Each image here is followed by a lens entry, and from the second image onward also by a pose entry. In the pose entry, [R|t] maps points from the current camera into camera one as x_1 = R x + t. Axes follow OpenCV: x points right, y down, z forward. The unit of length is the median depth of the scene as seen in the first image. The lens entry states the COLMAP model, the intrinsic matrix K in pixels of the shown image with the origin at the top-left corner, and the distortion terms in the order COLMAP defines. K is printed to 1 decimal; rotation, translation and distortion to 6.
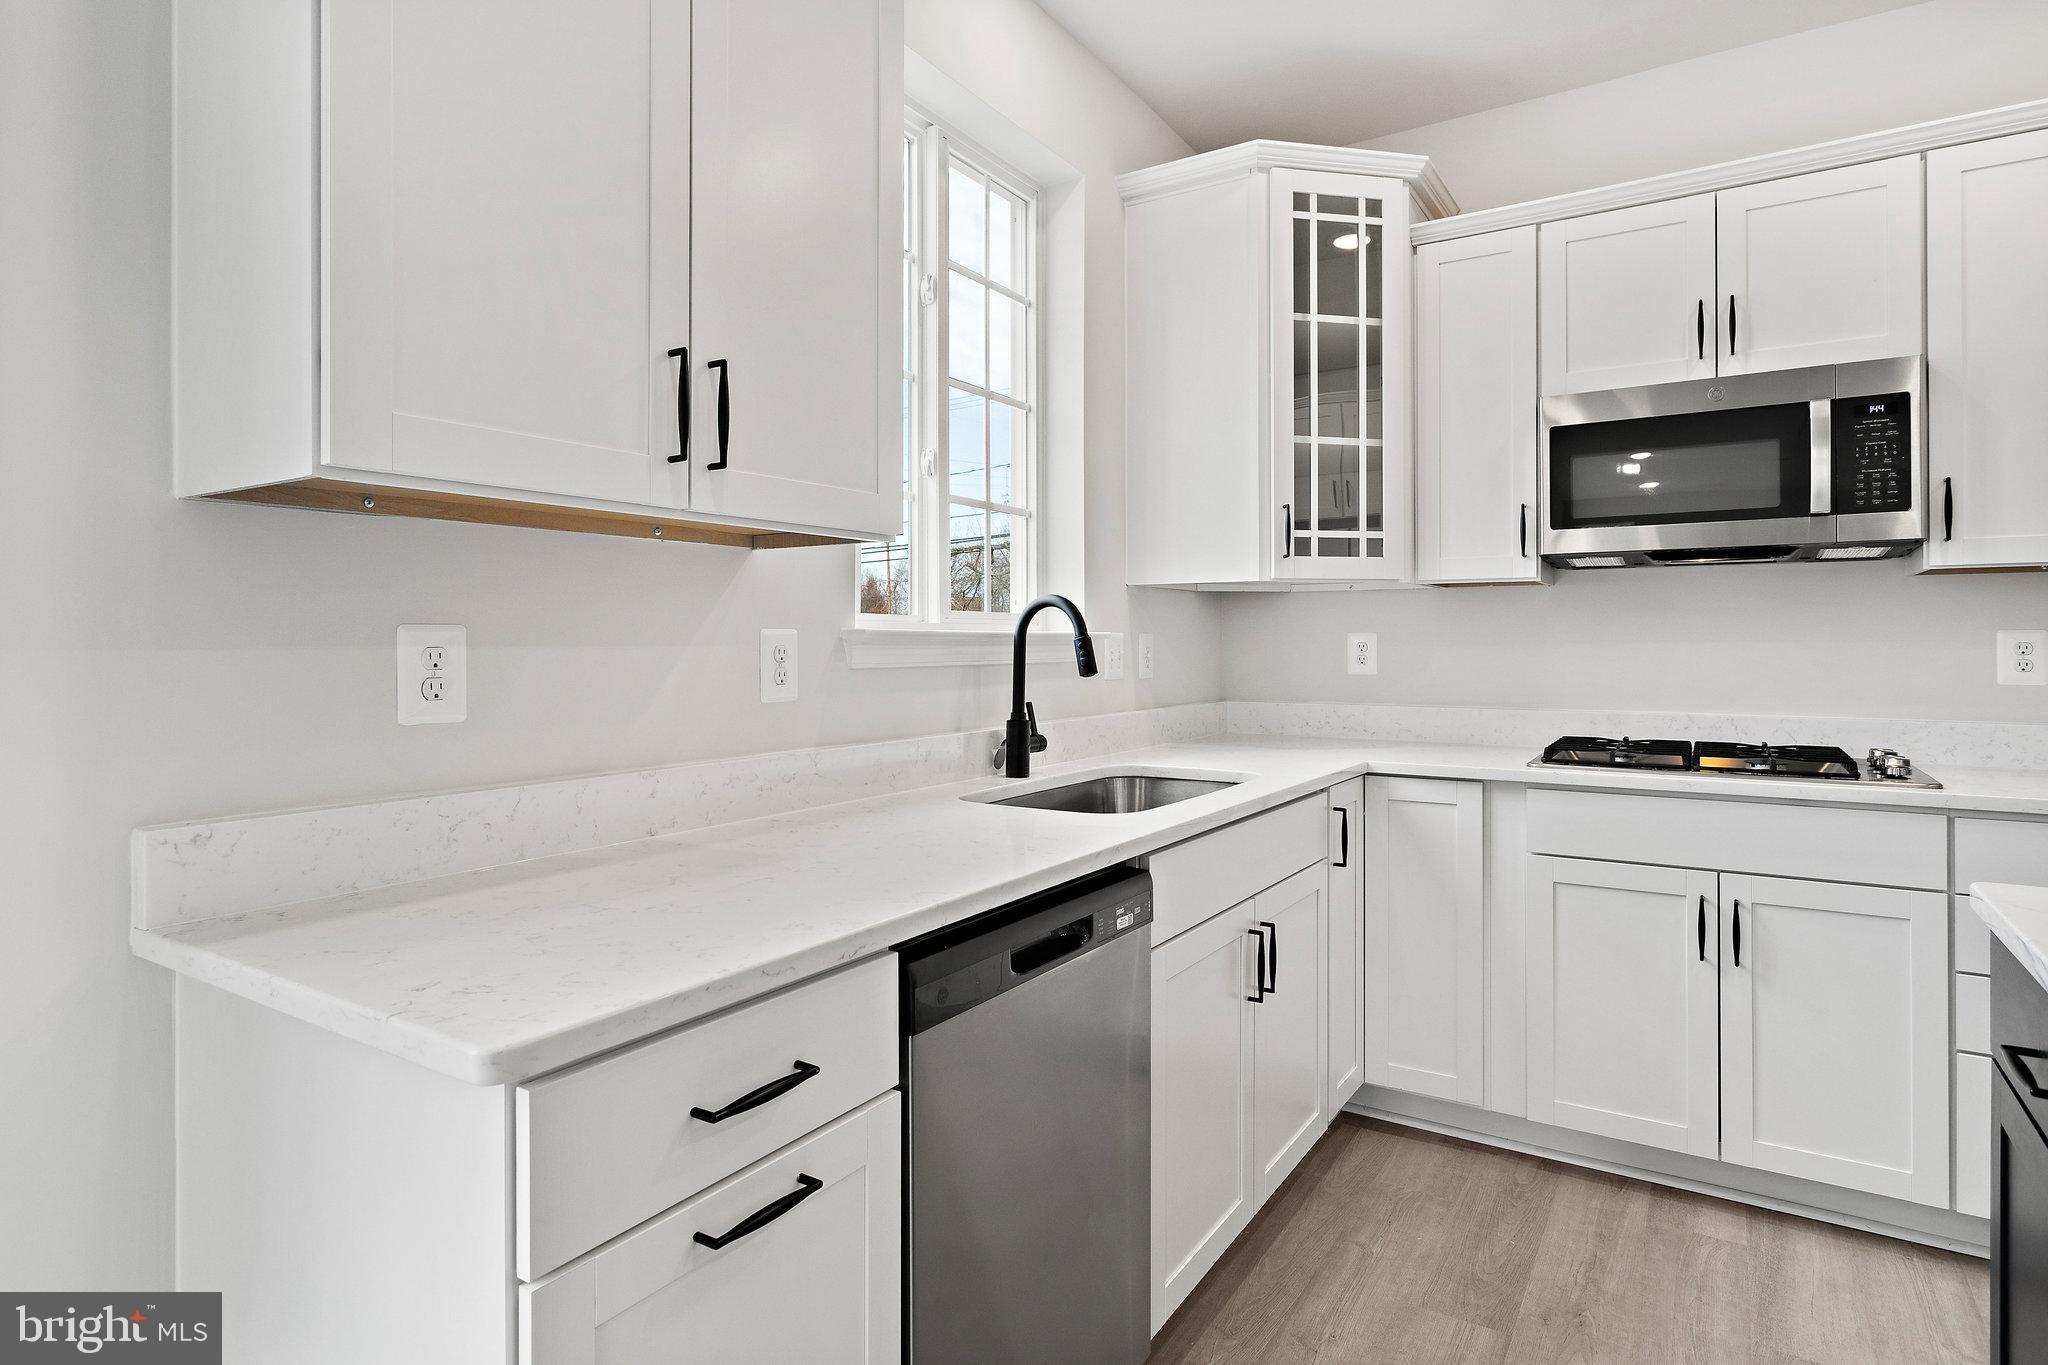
lens RADIAL K [[1106.9, 0, 1038.9], [0, 1106.9, 642.6], [0, 0, 1]] dist [-0.001294, -0.000722]
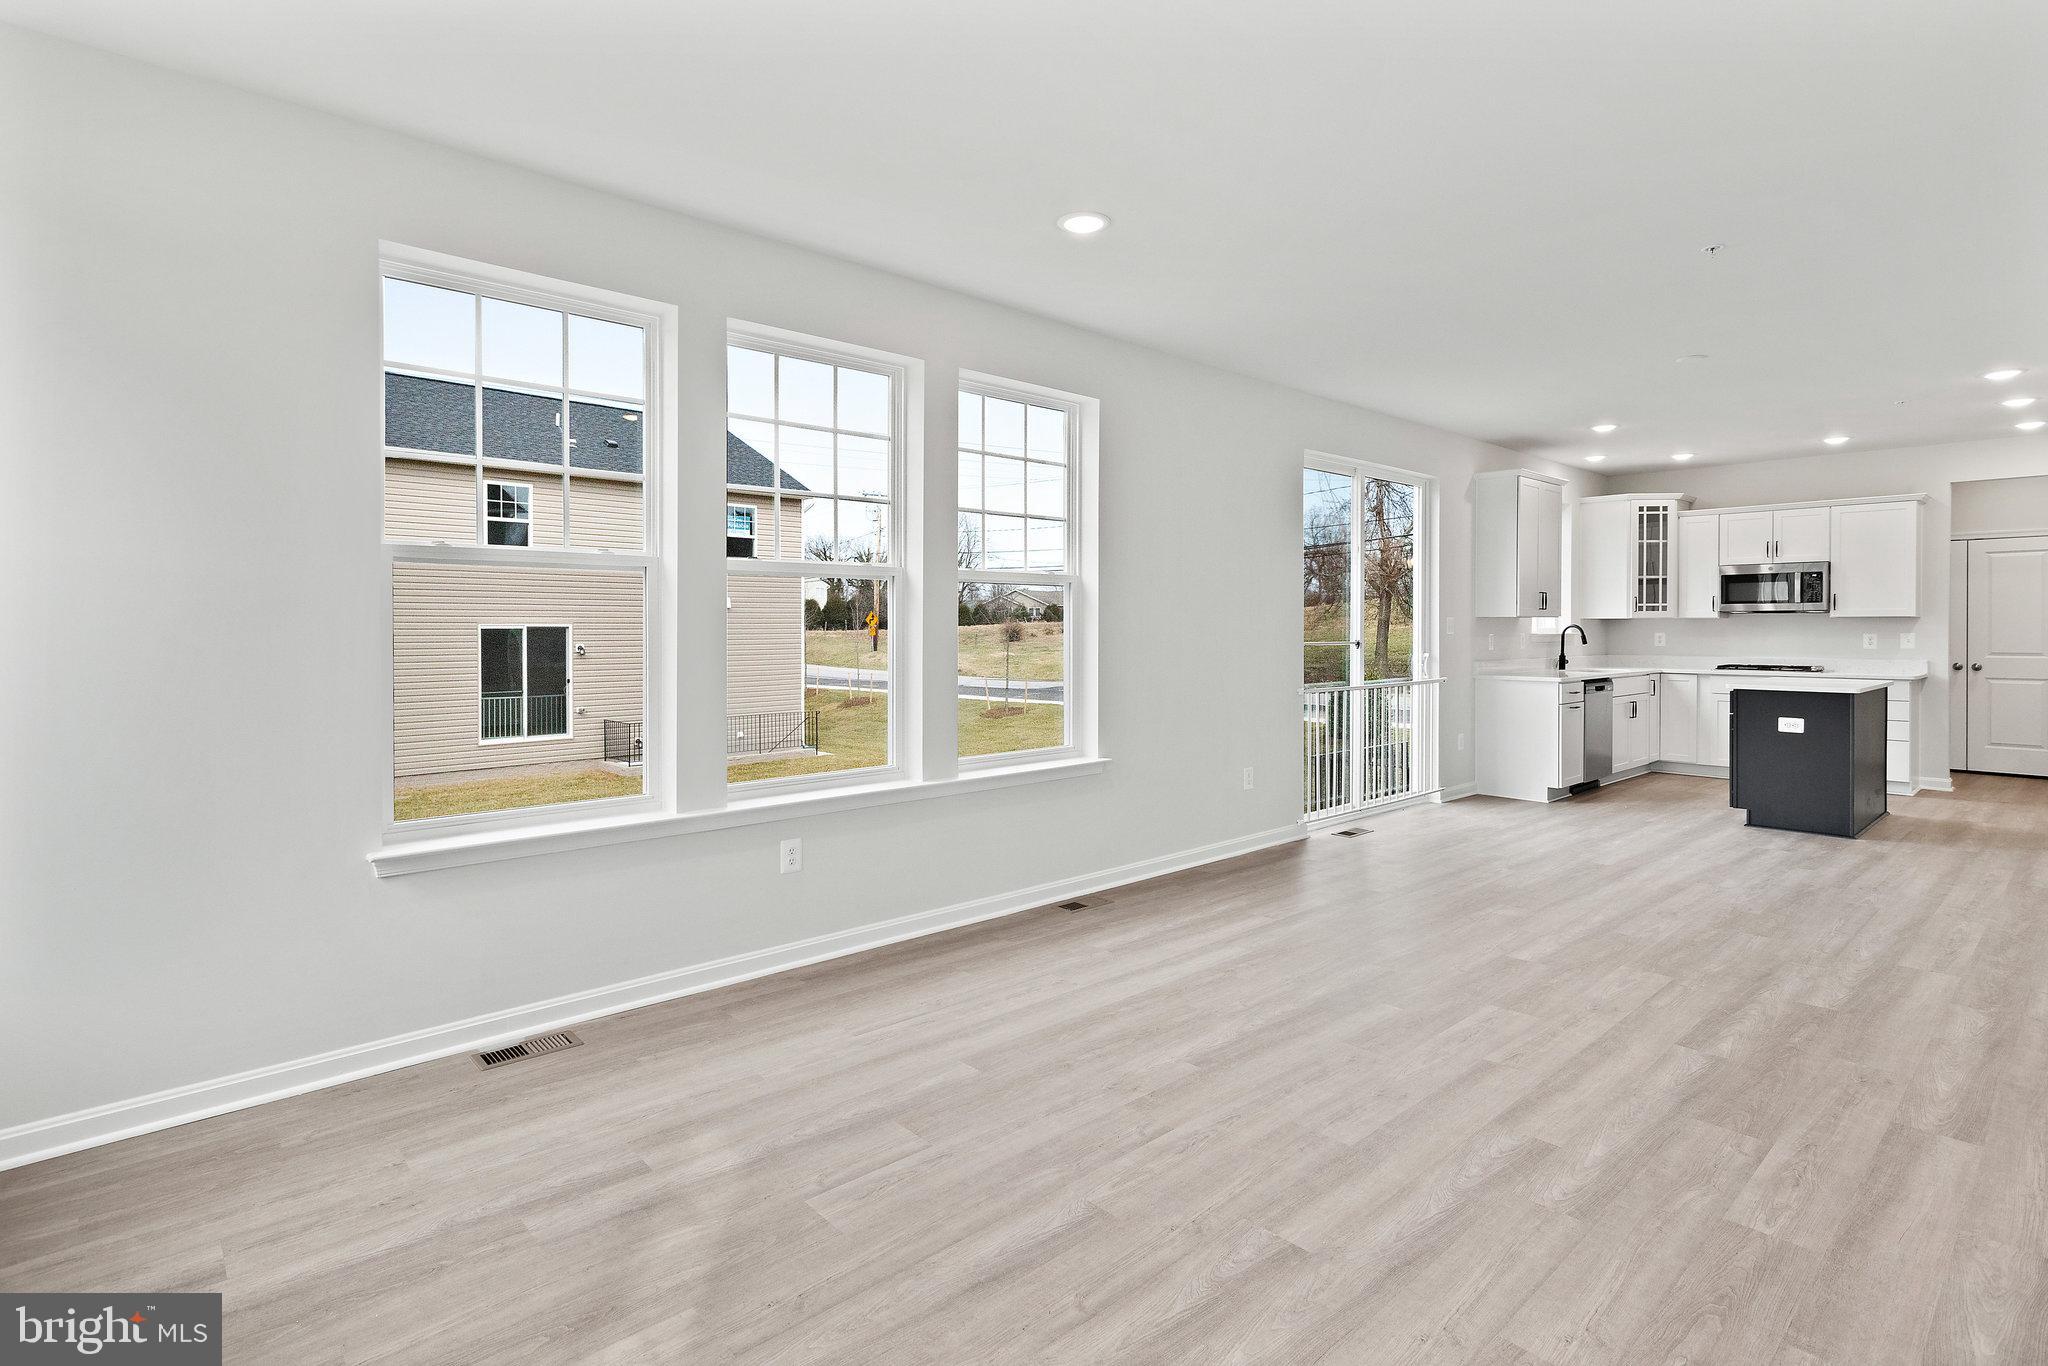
lens RADIAL K [[977.4, 0, 1054.2], [0, 977.4, 637.9], [0, 0, 1]] dist [0.004718, -0.000576]
pose [[0.963879, 0.004071, -0.266308, -0.828252], [-0.001561, 0.999952, 0.009636, -0.024439], [0.266335, -0.008872, 0.963840, -2.831458]]
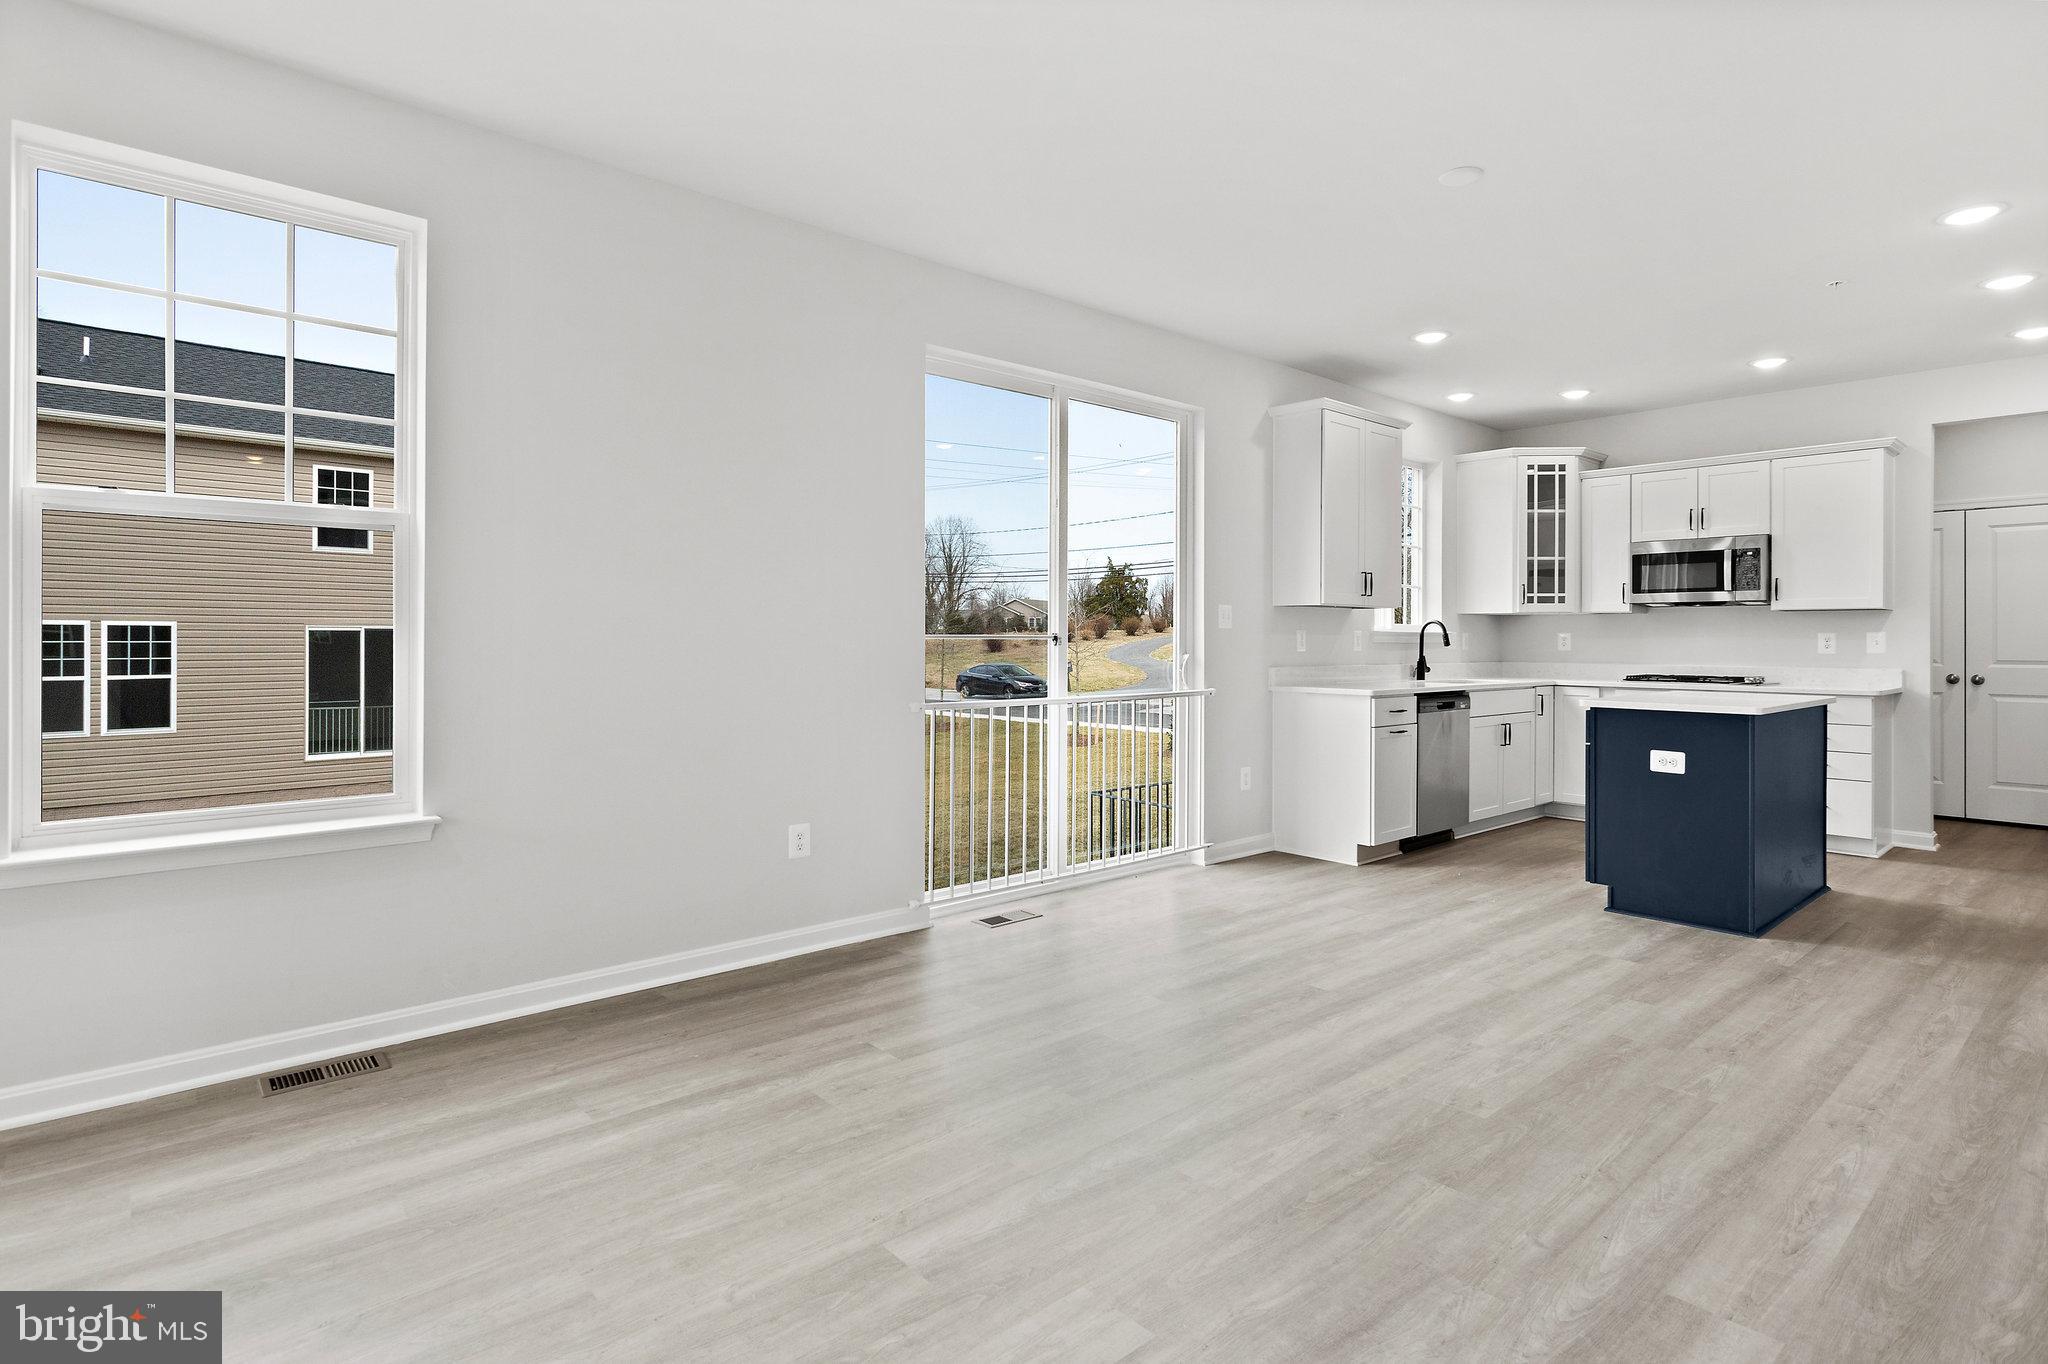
lens RADIAL K [[1022.1, 0, 1036.2], [0, 1022.1, 638.2], [0, 0, 1]] dist [-0.009573, 0.004576]
pose [[0.958500, 0.006082, -0.285029, -0.224584], [-0.006802, 0.999976, -0.001536, 0.018528], [0.285013, 0.003411, 0.958518, -1.902241]]
